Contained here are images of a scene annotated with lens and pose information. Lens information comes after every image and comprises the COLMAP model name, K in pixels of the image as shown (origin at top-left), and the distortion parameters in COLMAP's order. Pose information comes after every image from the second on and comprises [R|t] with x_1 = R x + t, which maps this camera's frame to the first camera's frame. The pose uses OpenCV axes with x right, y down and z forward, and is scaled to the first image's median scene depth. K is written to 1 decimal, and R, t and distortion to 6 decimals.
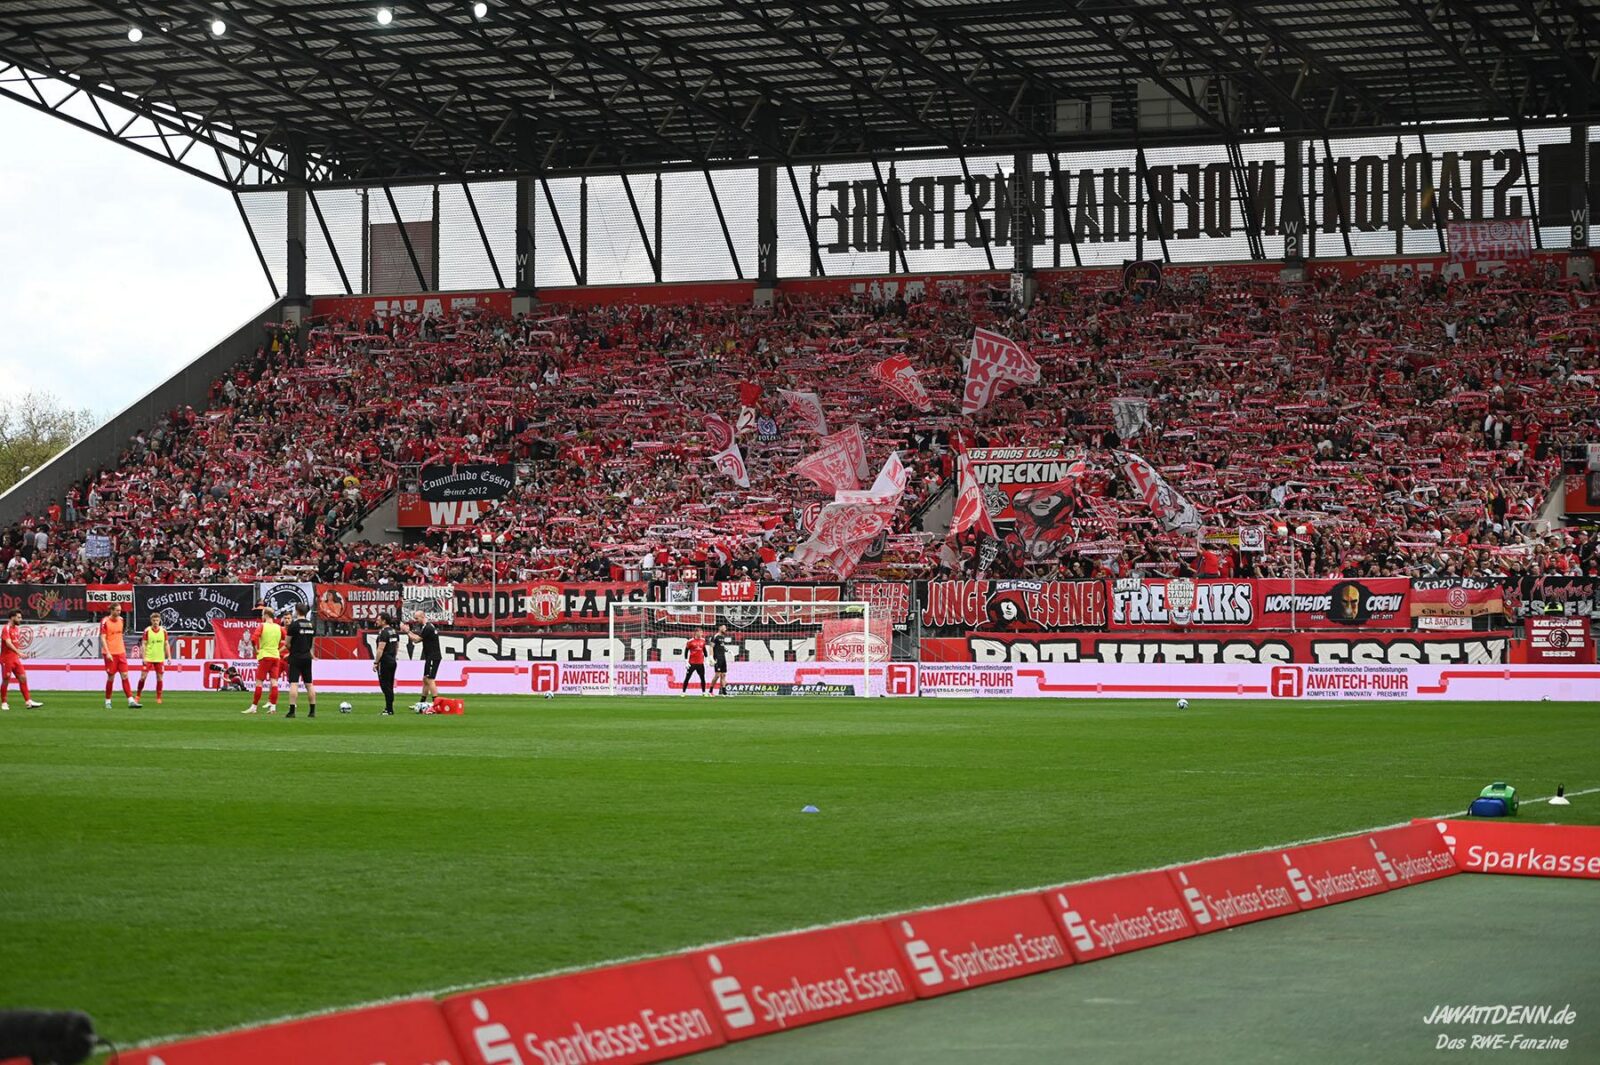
lens RADIAL K [[2960.7, 0, 822.9], [0, 2960.7, 494.6], [0, 0, 1]] dist [-0.065991, -0.007246]
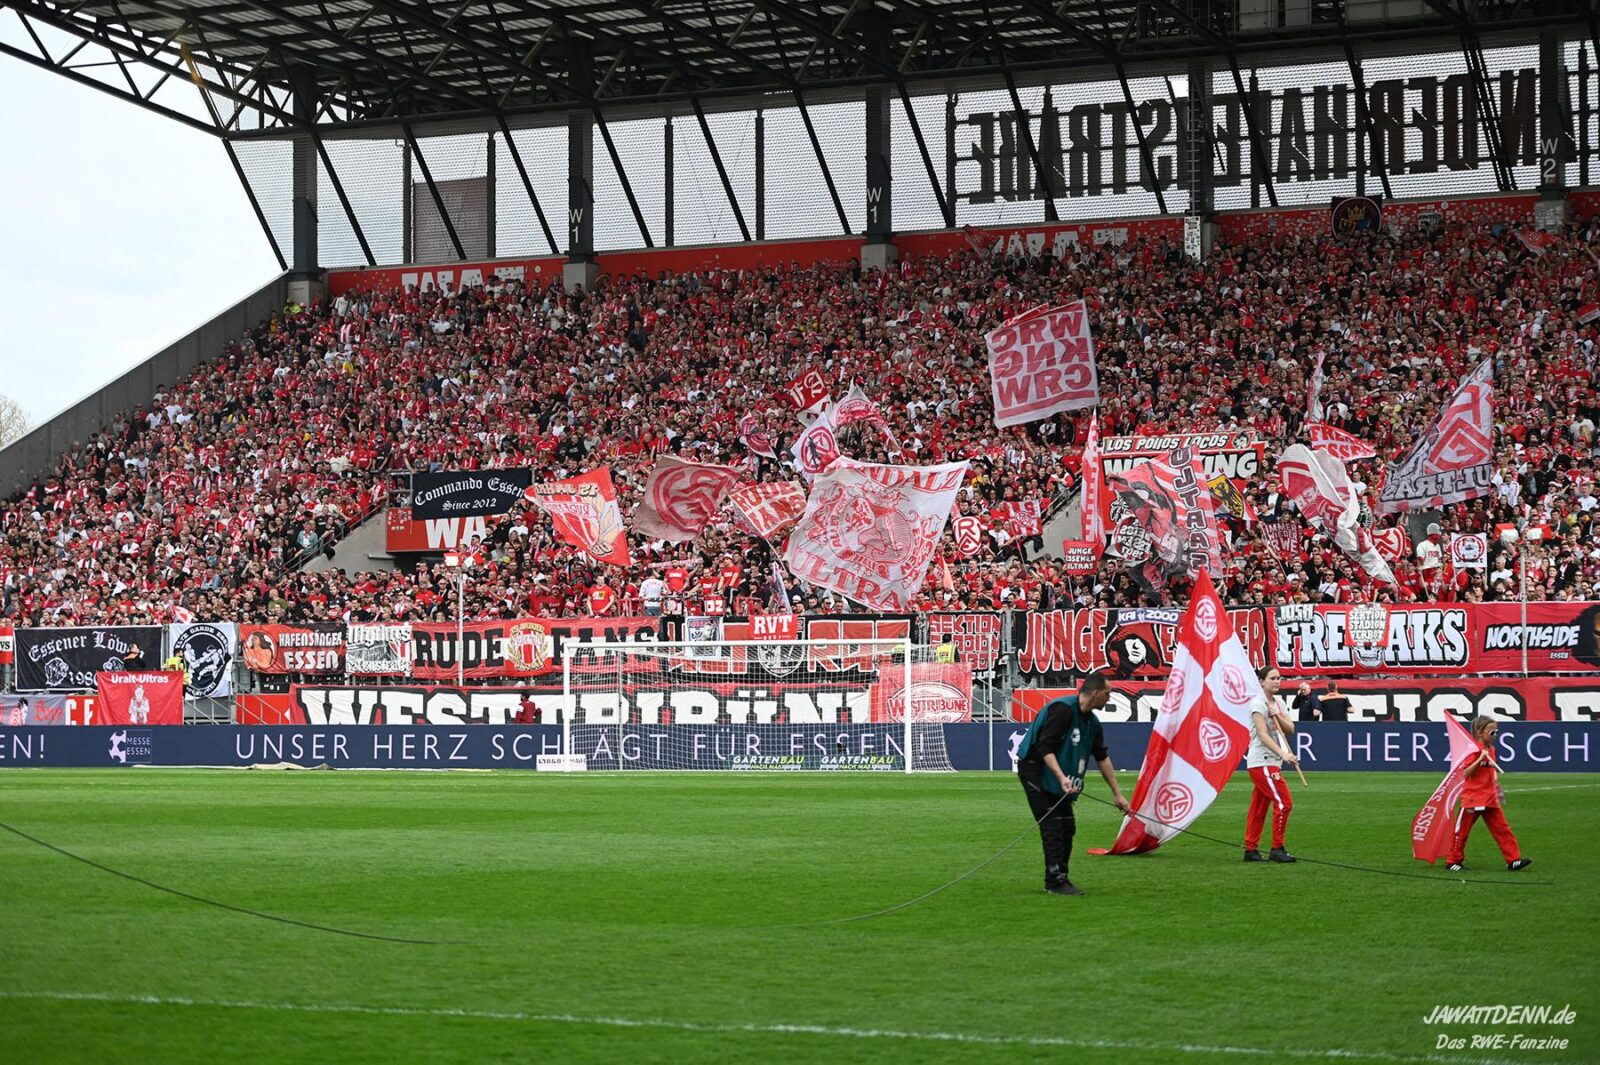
lens RADIAL K [[3472.8, 0, 822.0], [0, 3472.8, 529.4], [0, 0, 1]] dist [-0.008496, 0.799461]
pose [[0.997978, -0.011272, -0.062552, 0.035176], [0.011398, 0.999934, 0.001662, 0.006230], [0.062529, -0.002372, 0.998040, 0.123873]]
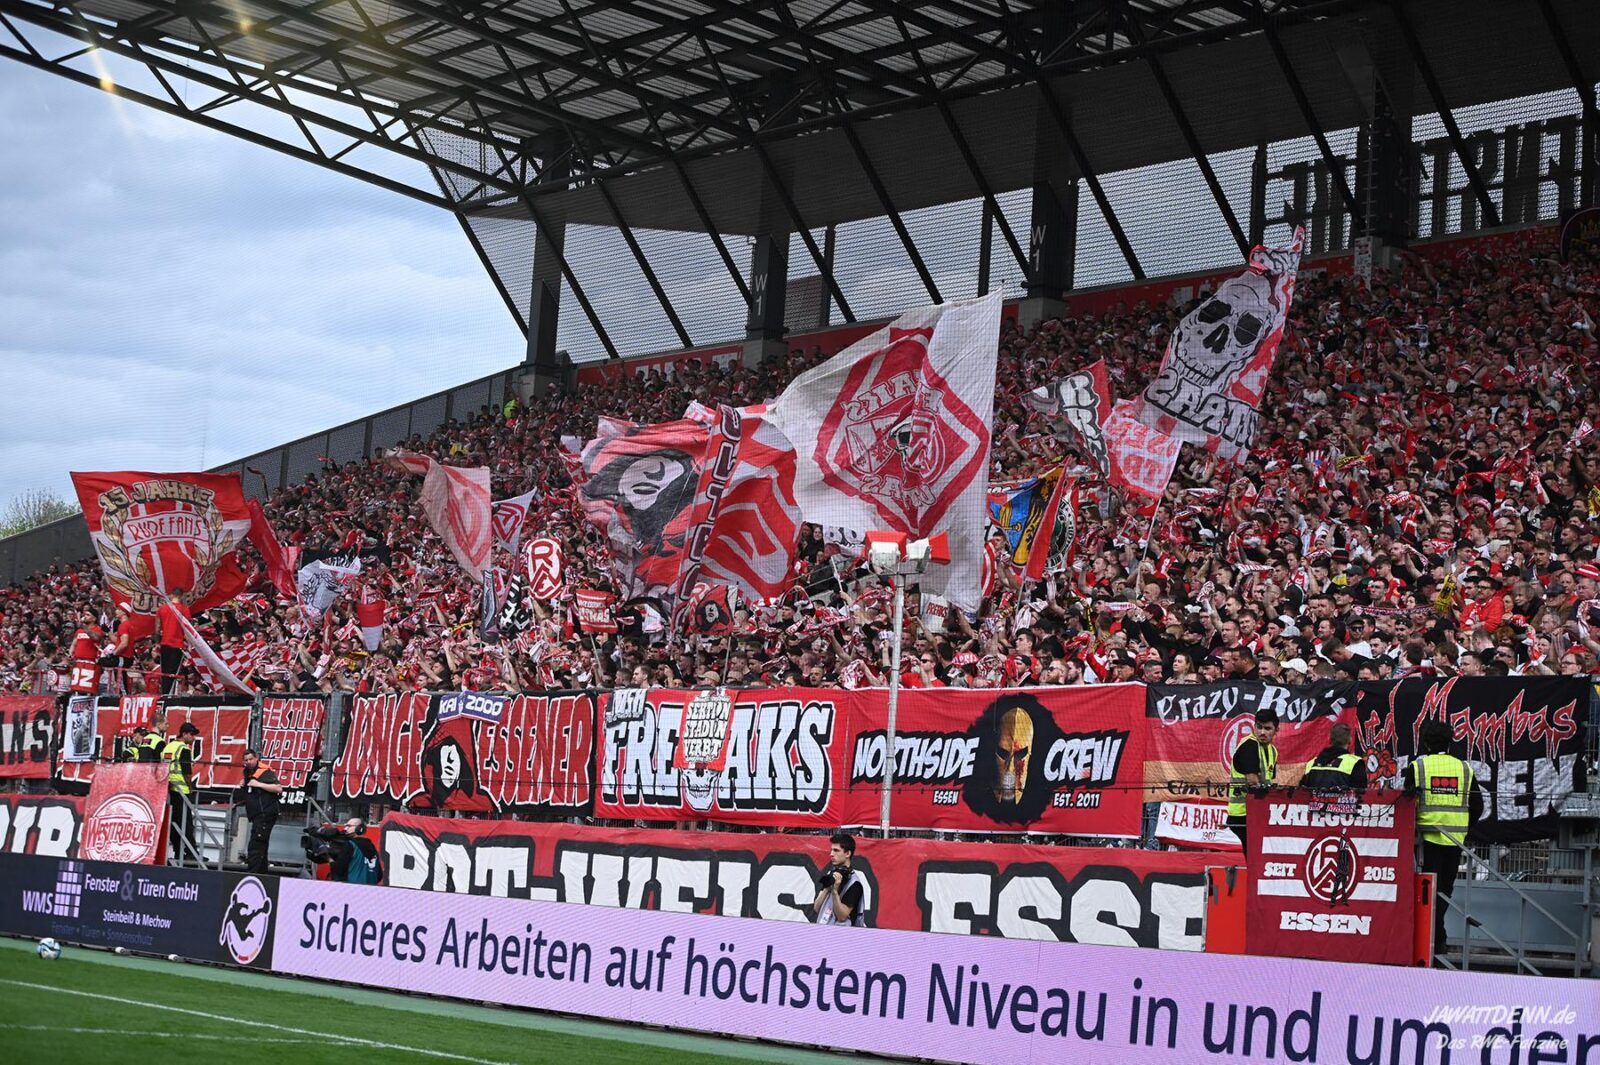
lens RADIAL K [[3091.5, 0, 612.9], [0, 3091.5, 463.0], [0, 0, 1]] dist [-0.198517, 0.257883]
pose [[0.905284, 0.008145, -0.424730, 0.238103], [-0.050714, 0.994738, -0.089017, 0.030394], [0.421770, 0.102126, 0.900933, 0.540857]]
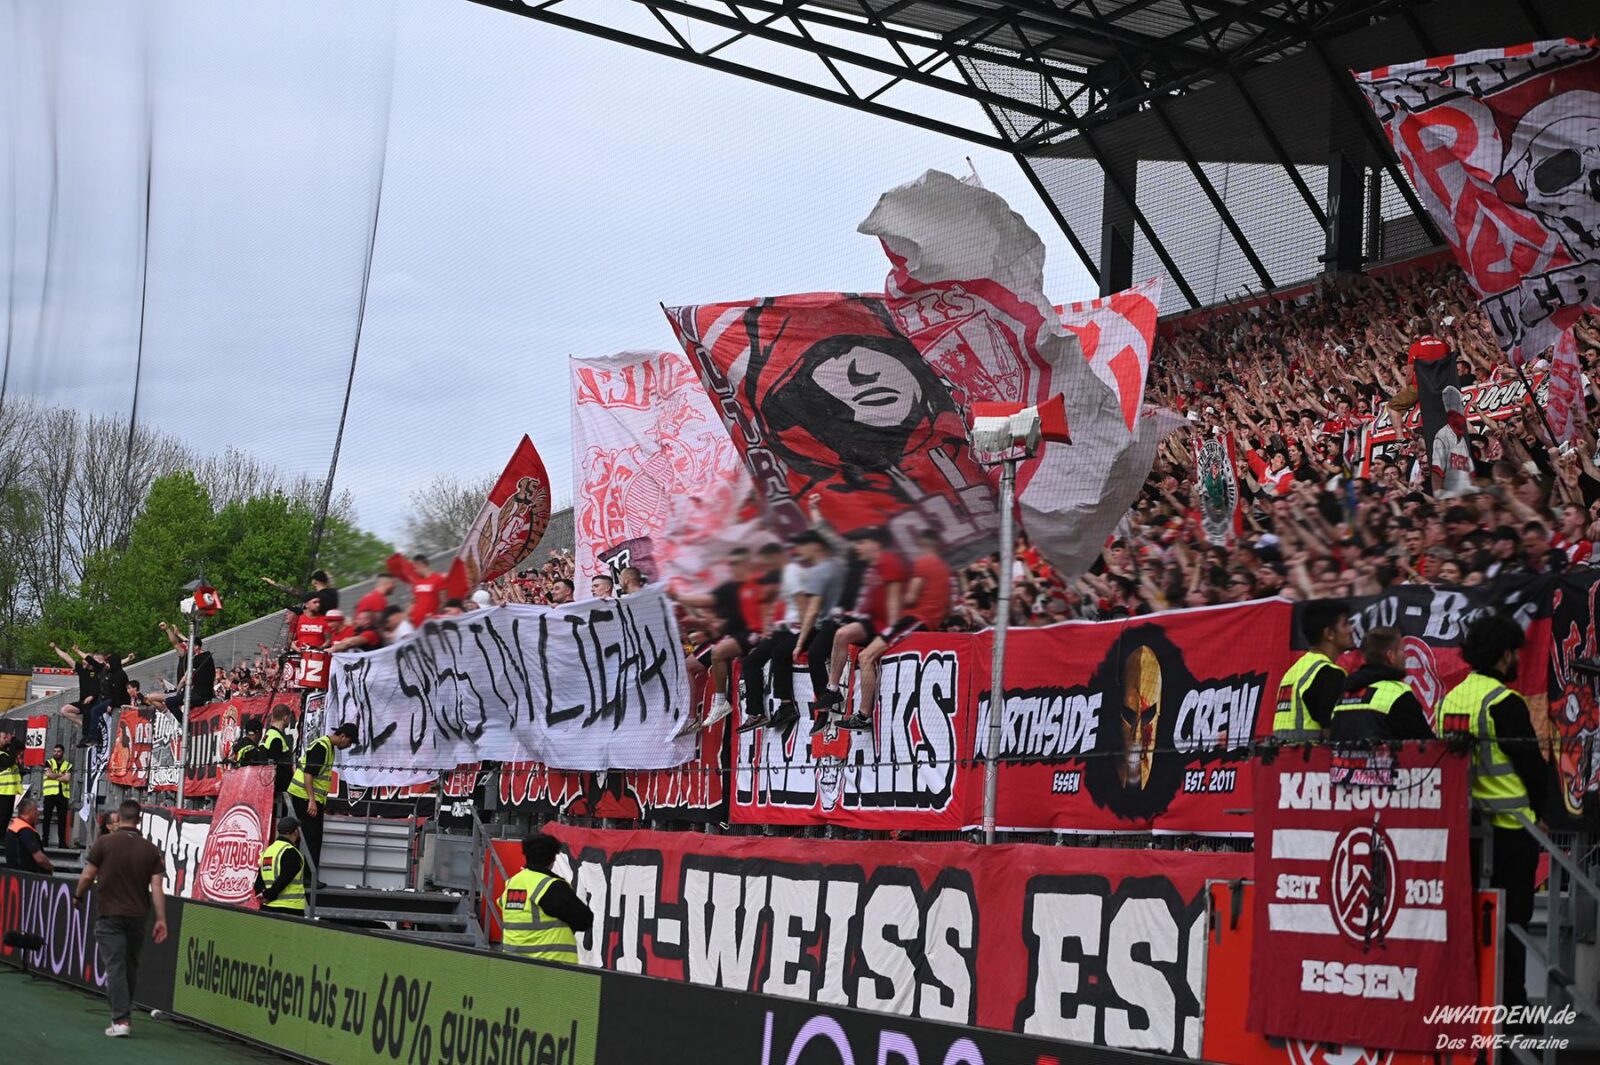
lens RADIAL K [[3122.6, 0, 800.0], [0, 3122.6, 532.5], [0, 0, 1]] dist [-0.199832, 0.110128]
pose [[0.801246, -0.016937, -0.598095, 0.250131], [-0.027472, 0.997504, -0.065051, 0.031875], [0.597704, 0.068553, 0.798781, 0.653144]]
